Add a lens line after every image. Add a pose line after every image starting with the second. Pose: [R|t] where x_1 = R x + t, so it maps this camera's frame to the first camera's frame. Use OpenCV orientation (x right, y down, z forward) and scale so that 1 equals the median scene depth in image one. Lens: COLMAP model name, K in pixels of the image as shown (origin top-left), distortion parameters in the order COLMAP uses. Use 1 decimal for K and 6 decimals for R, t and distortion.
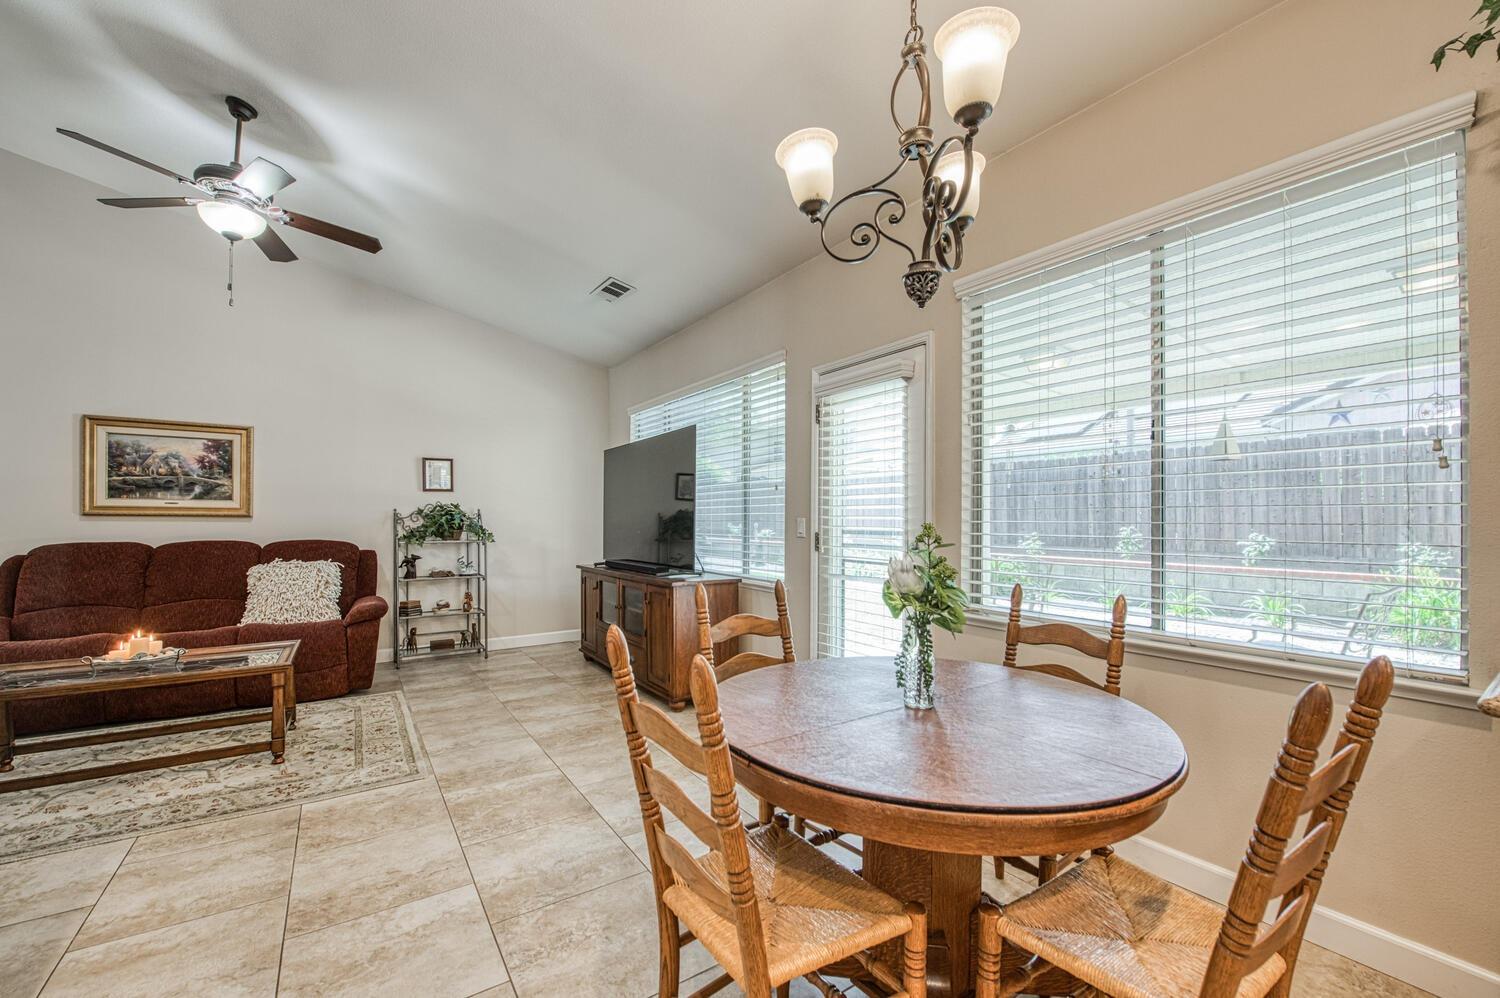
lens RADIAL K [[605.2, 0, 734.1], [0, 605.2, 519.9], [0, 0, 1]] dist [-0.002931, -0.004590]
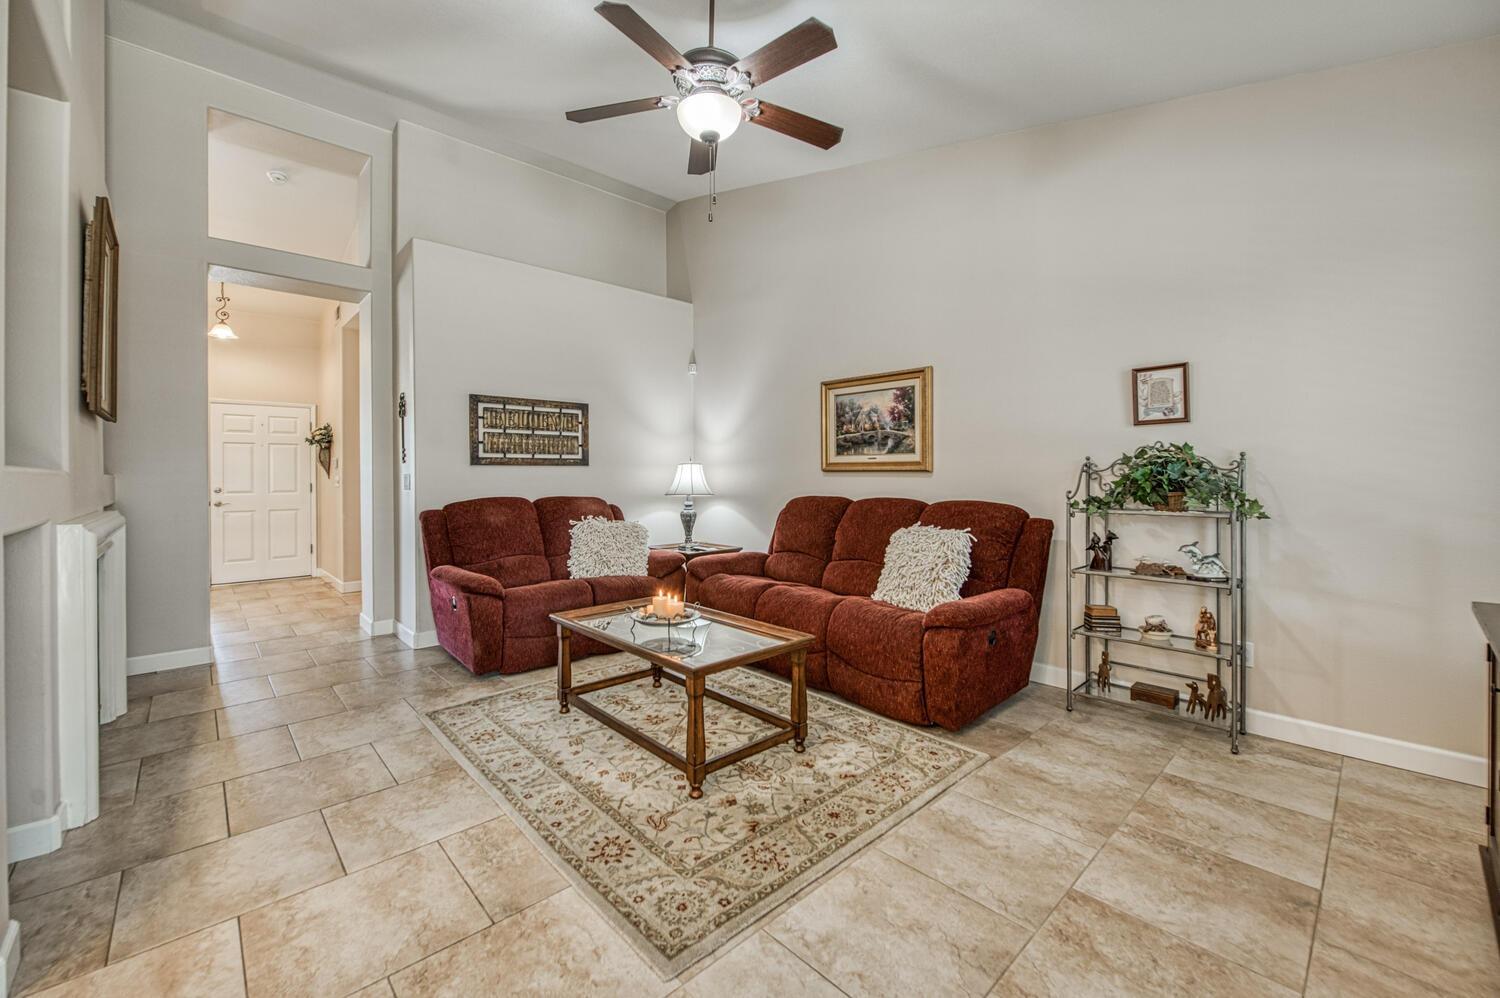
lens RADIAL K [[605.2, 0, 758.3], [0, 605.2, 478.2], [0, 0, 1]] dist [-0.002931, -0.004590]
pose [[0.178373, 0.002524, -0.983960, 0.005117], [0.005789, 0.999977, 0.003614, -0.000132], [0.983946, -0.006341, 0.178354, 0.734390]]
